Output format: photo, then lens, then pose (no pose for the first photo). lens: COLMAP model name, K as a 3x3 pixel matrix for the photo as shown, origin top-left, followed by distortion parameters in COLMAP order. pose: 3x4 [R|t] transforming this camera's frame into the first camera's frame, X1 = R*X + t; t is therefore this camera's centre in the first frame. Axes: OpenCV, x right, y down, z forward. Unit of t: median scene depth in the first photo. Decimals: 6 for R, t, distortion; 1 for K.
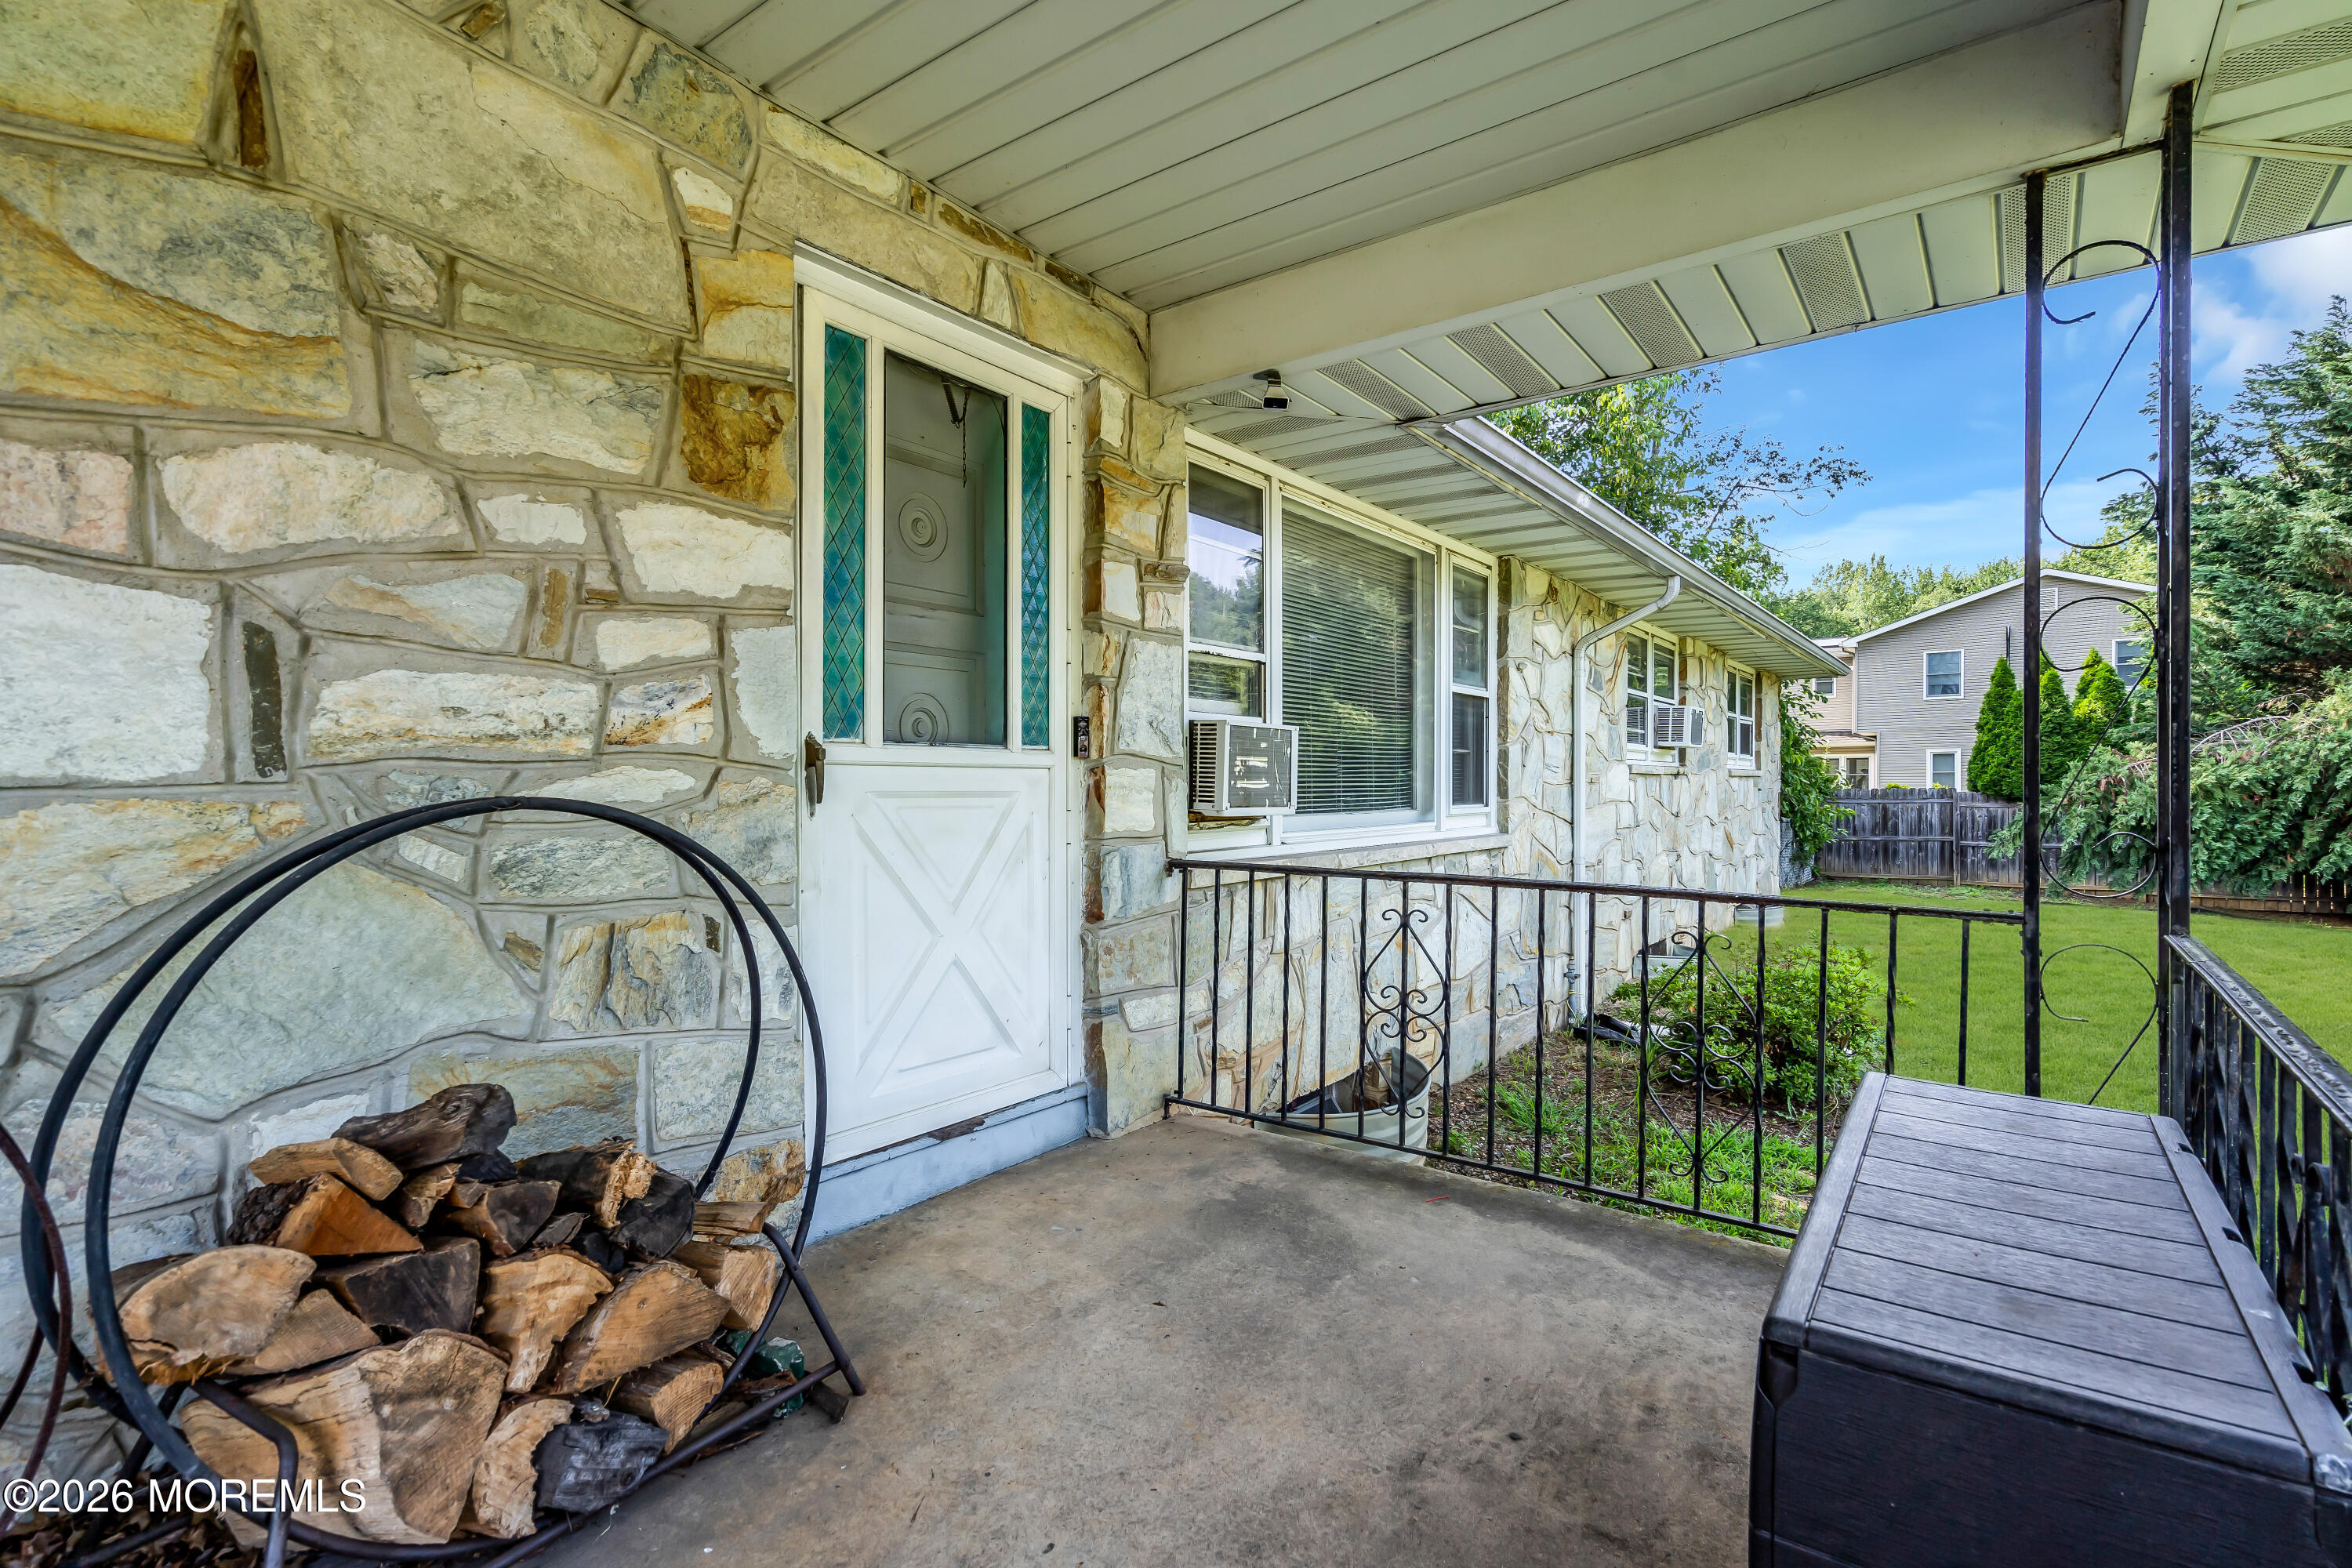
lens RADIAL K [[1133.0, 0, 1176.0], [0, 1133.0, 784.0], [0, 0, 1]] dist [0.000850, 0.000121]
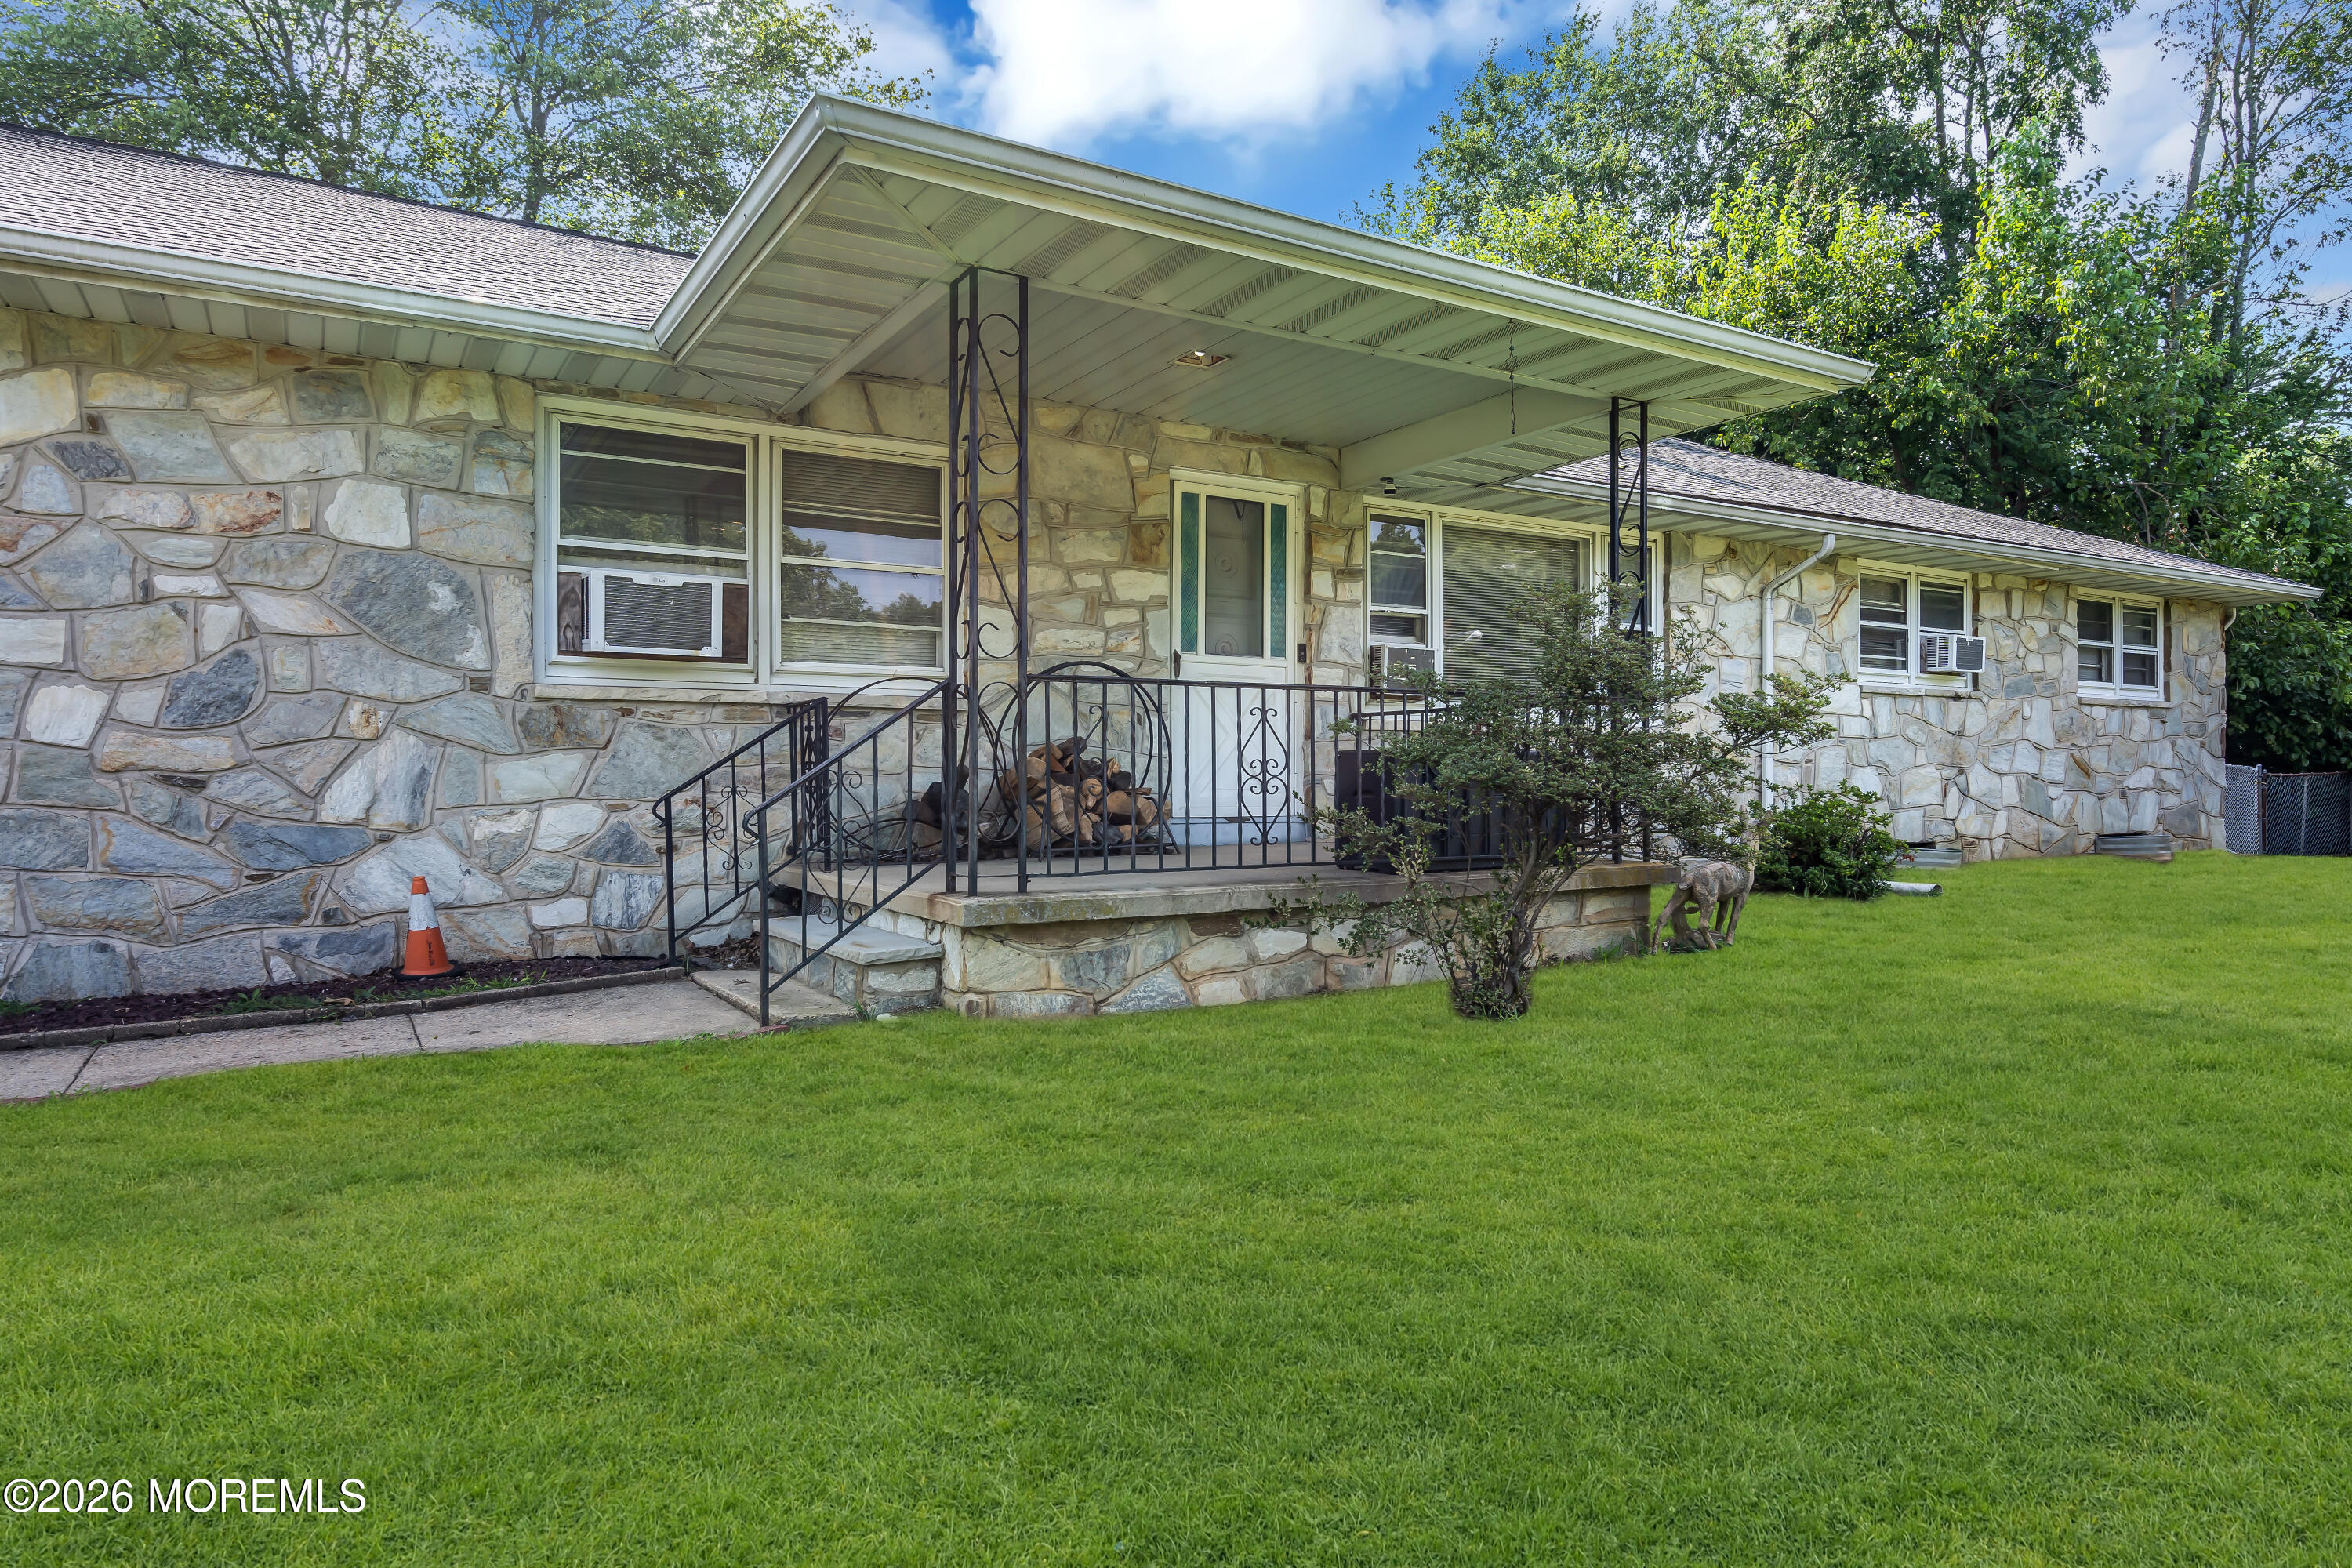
lens RADIAL K [[1403.7, 0, 1176.0], [0, 1403.7, 784.0], [0, 0, 1]] dist [-0.000175, 0.000058]
pose [[0.921794, 0.006963, -0.387617, 0.791253], [-0.004310, 0.999961, 0.007714, 0.203037], [0.387656, -0.005440, 0.921788, -1.681480]]
